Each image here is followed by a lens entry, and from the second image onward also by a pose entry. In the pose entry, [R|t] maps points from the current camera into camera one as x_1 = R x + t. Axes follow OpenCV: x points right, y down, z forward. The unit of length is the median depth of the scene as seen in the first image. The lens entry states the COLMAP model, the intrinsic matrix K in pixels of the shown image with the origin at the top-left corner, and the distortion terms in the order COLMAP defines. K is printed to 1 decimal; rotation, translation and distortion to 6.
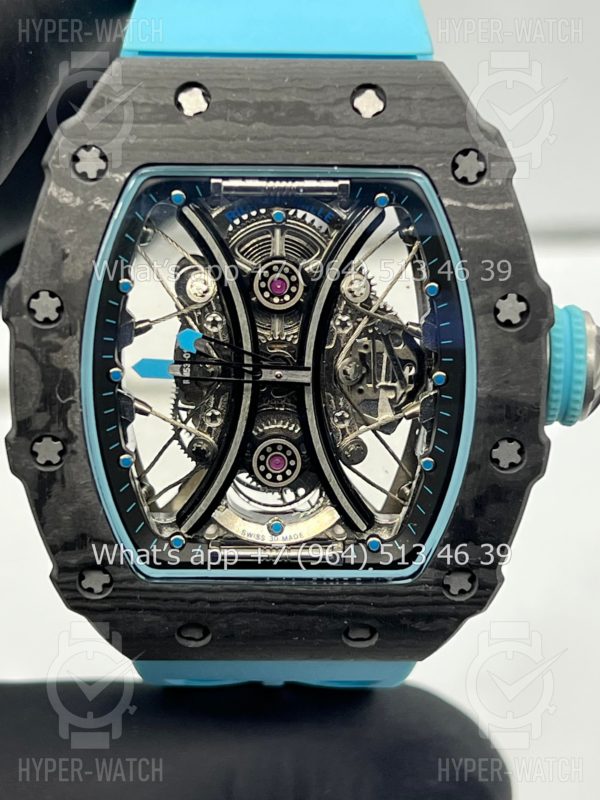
lens RADIAL K [[1826.5, 0, 300.0], [0, 1826.5, 400.0], [0, 0, 1]] dist [0.236680, -0.171360]
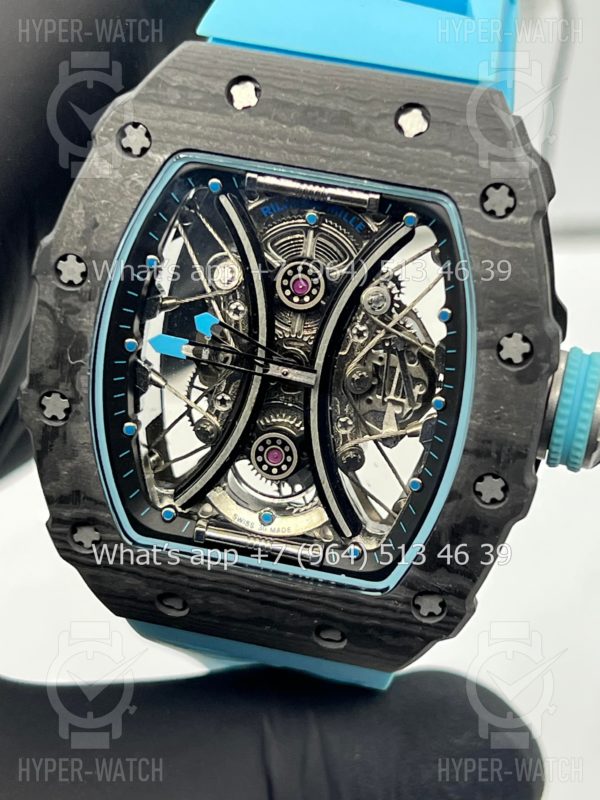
lens RADIAL K [[1826.5, 0, 300.0], [0, 1826.5, 400.0], [0, 0, 1]] dist [0.236680, -0.171360]
pose [[0.971653, 0.174078, -0.159961, 0.161252], [-0.169206, 0.984612, 0.043696, -0.044172], [0.165106, -0.015391, 0.986156, -0.005832]]
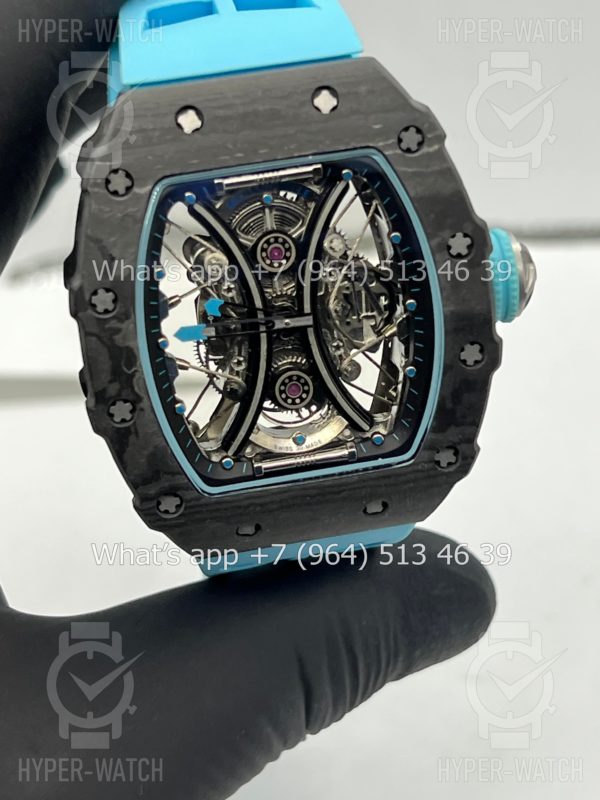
lens RADIAL K [[1826.5, 0, 300.0], [0, 1826.5, 400.0], [0, 0, 1]] dist [0.236680, -0.171360]
pose [[0.981590, -0.166194, 0.094134, -0.131556], [0.158504, 0.983775, 0.084043, -0.066027], [-0.106574, -0.067575, 0.992006, -0.270826]]
